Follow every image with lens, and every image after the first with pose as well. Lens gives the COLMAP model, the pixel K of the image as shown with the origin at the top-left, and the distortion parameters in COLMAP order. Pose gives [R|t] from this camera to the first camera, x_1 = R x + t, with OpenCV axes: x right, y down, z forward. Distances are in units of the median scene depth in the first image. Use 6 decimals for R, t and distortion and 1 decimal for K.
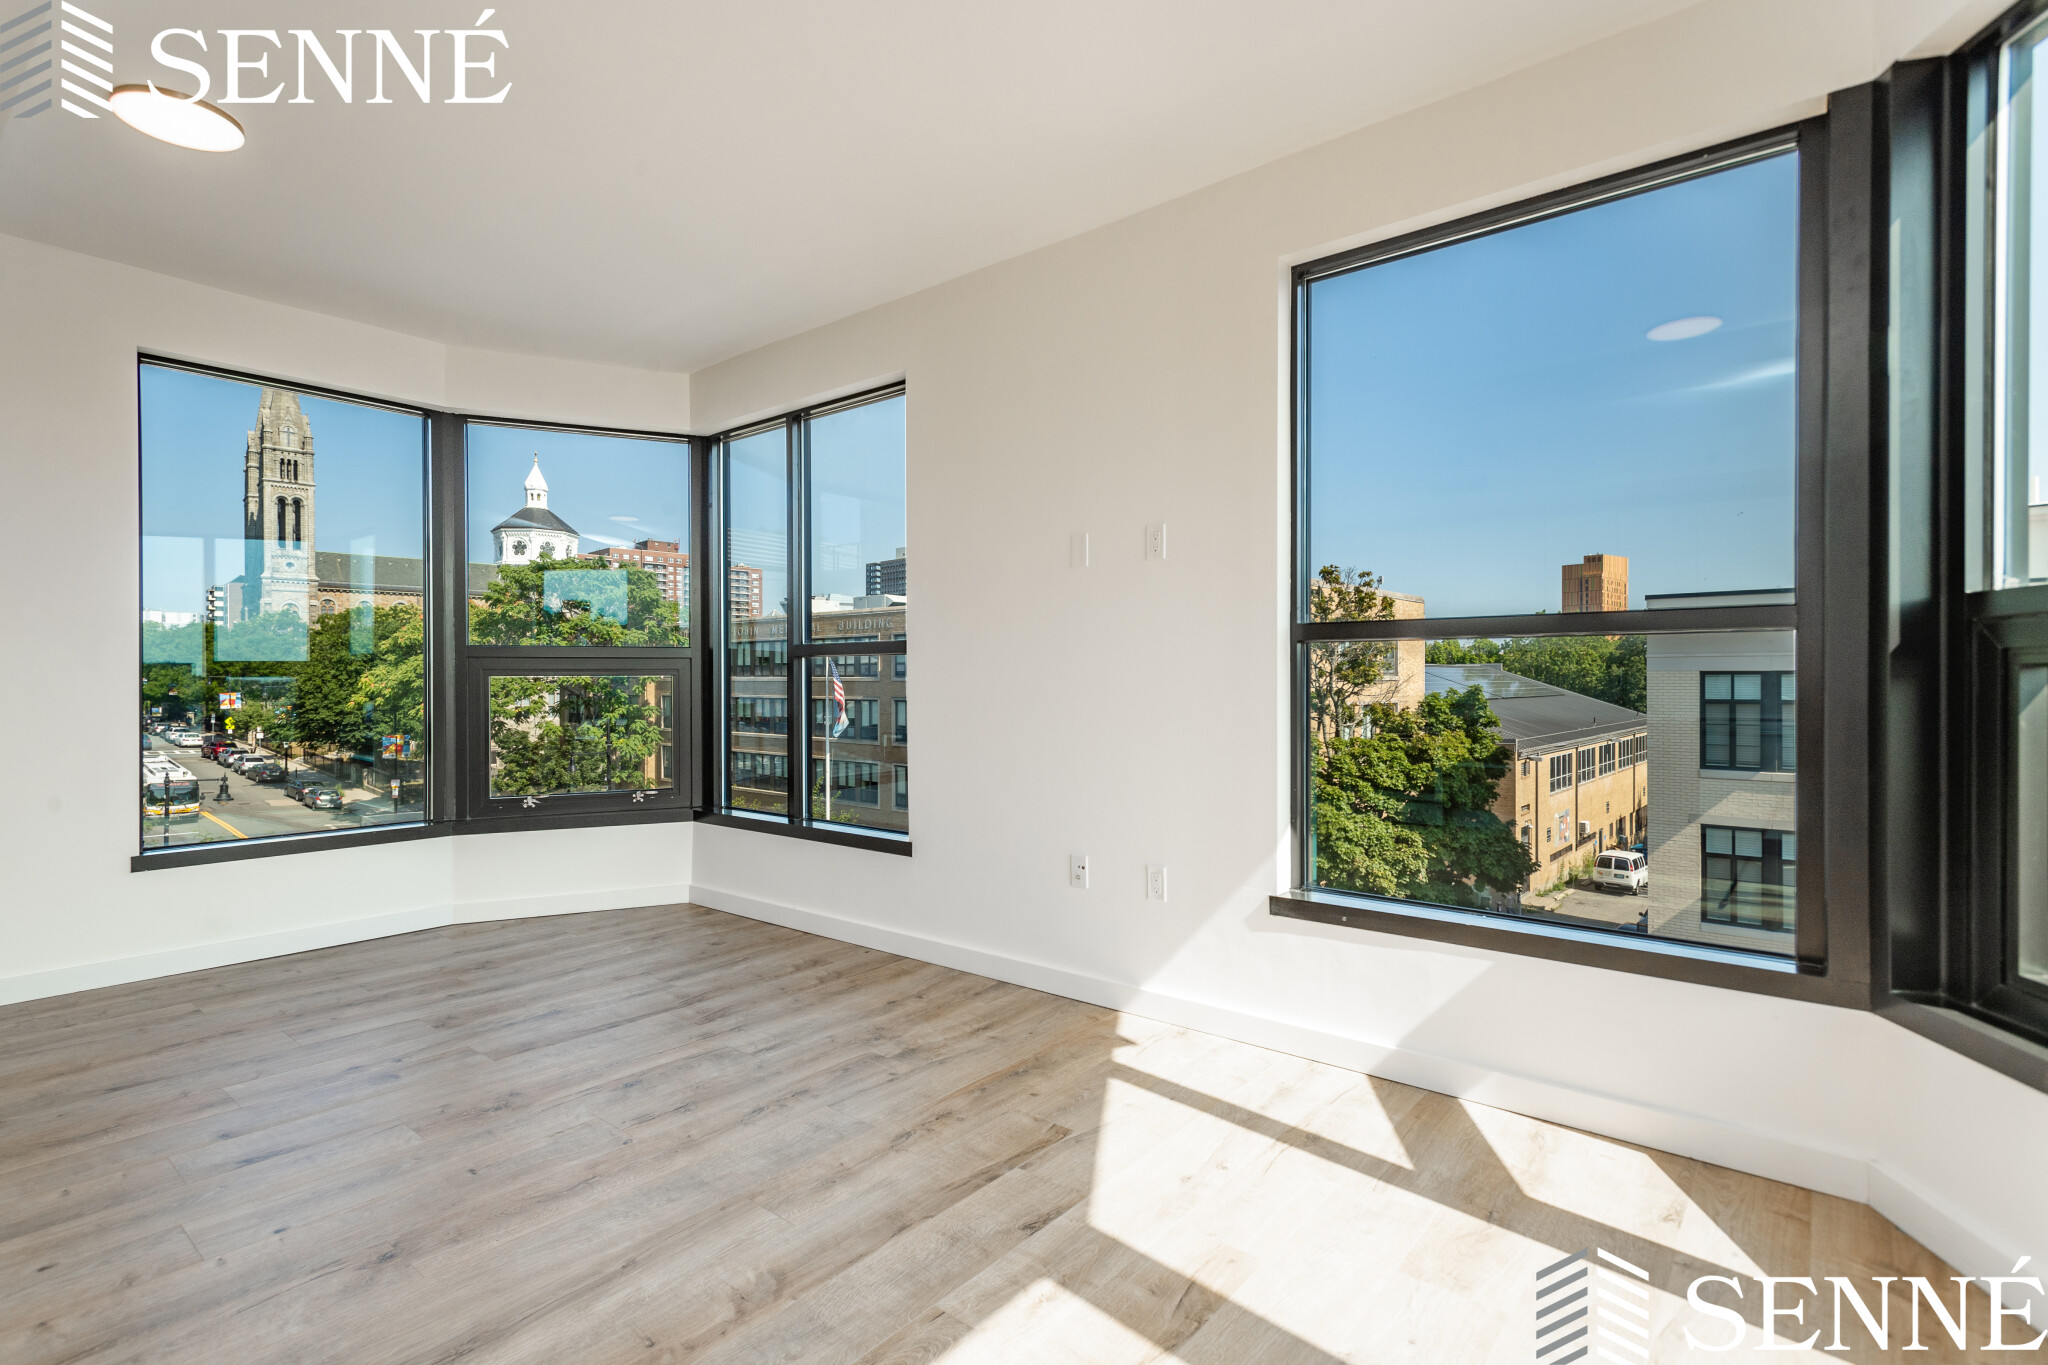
lens RADIAL K [[976.1, 0, 1024.0], [0, 976.1, 682.5], [0, 0, 1]] dist [0.018255, -0.001953]
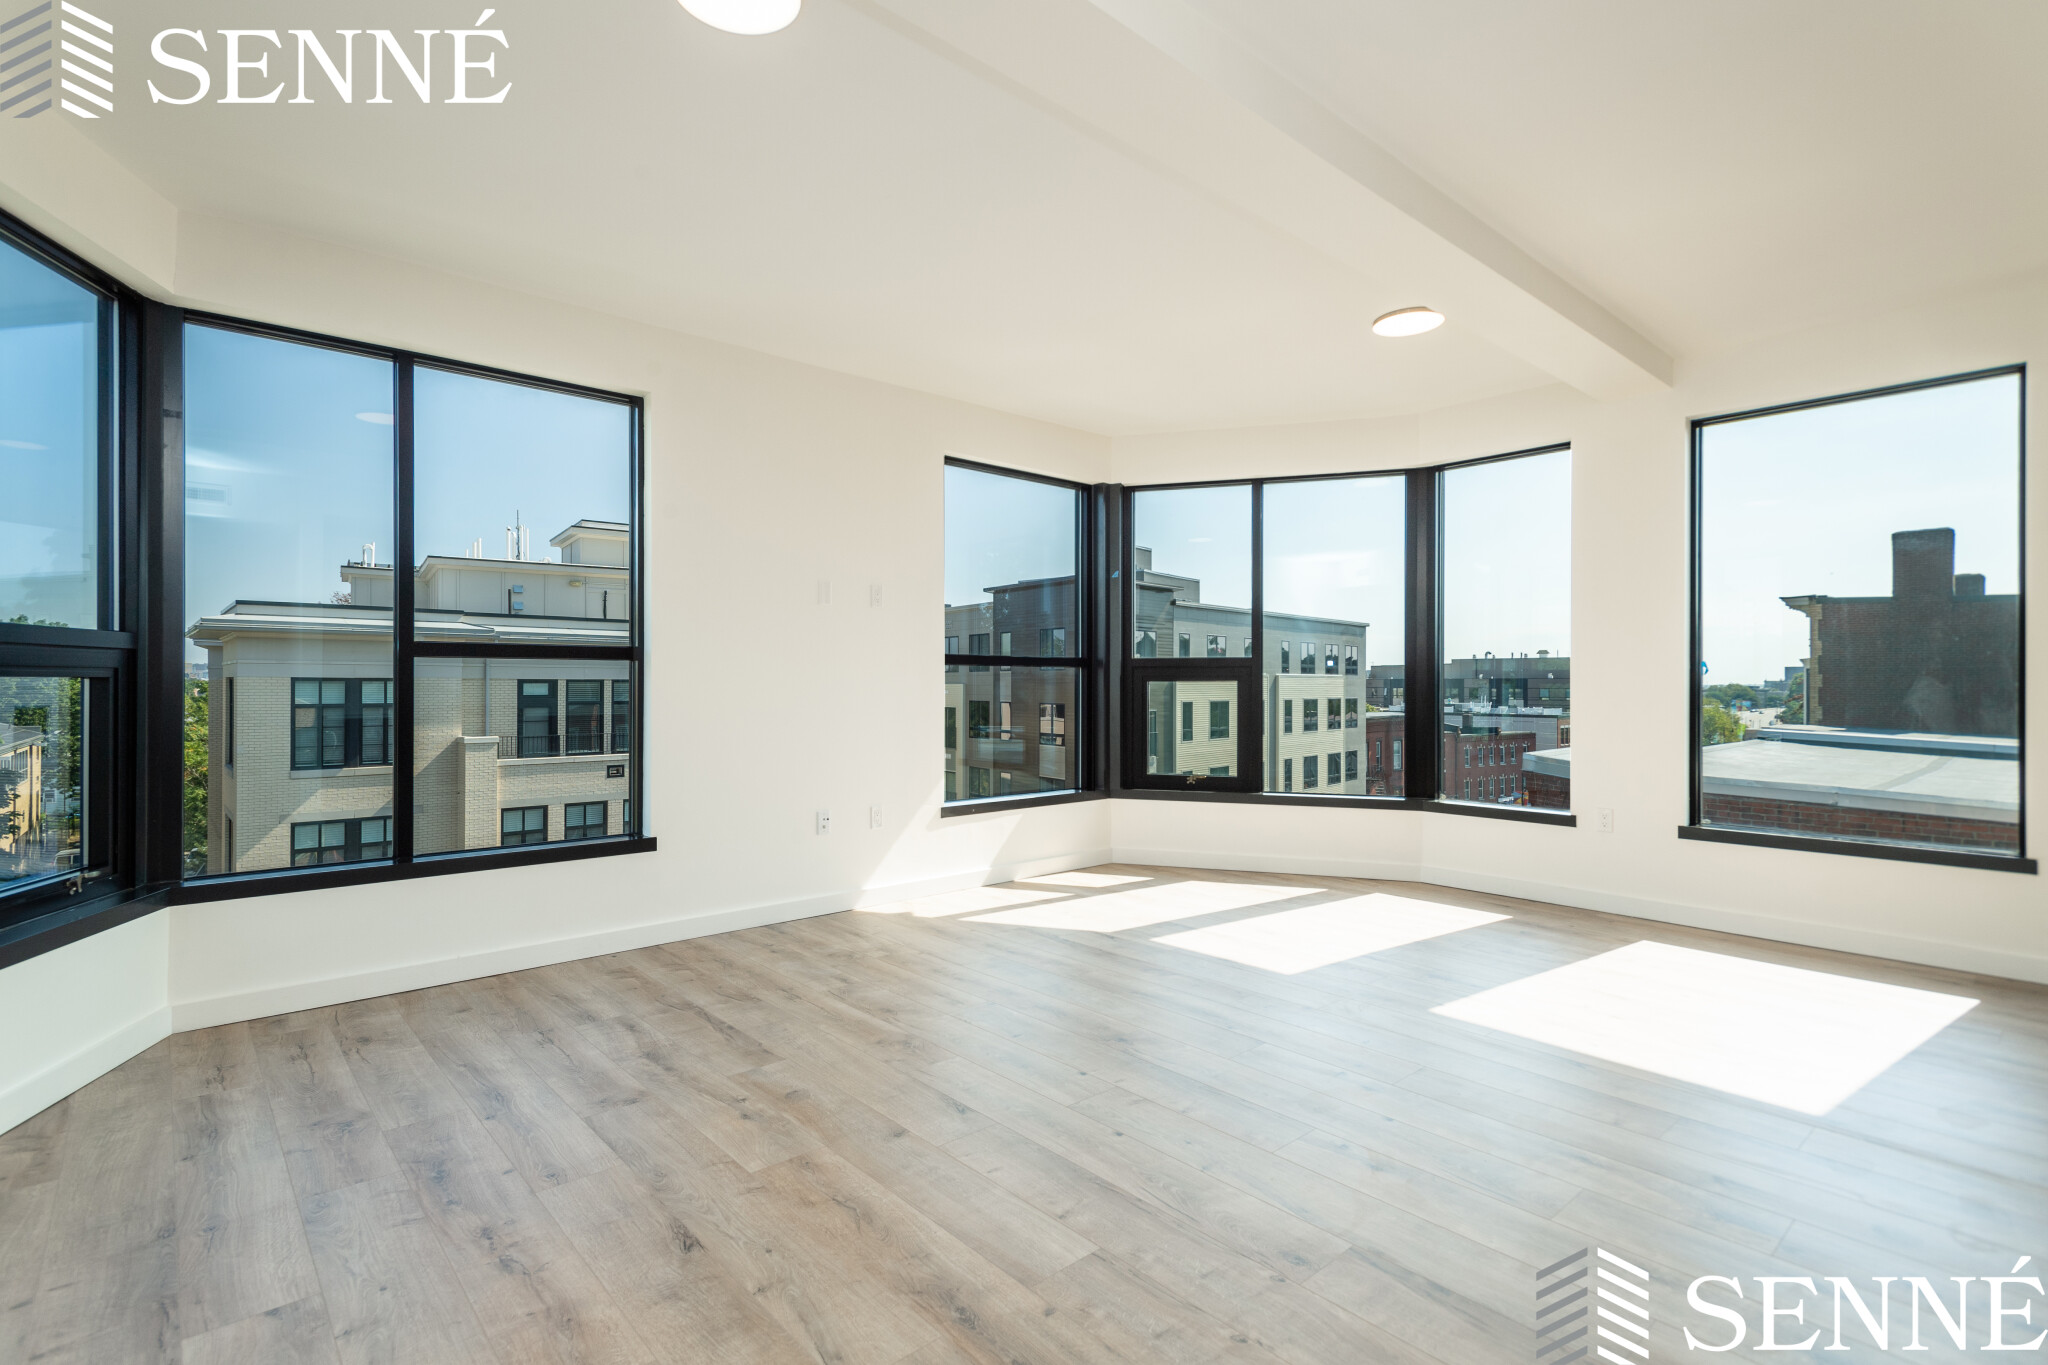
lens RADIAL K [[966.3, 0, 992.4], [0, 966.3, 688.0], [0, 0, 1]] dist [0.001006, -0.000376]
pose [[0.173137, -0.002252, 0.984895, -1.258937], [0.003218, 0.999993, 0.001720, 0.000069], [-0.984892, 0.002872, 0.173143, 0.524218]]
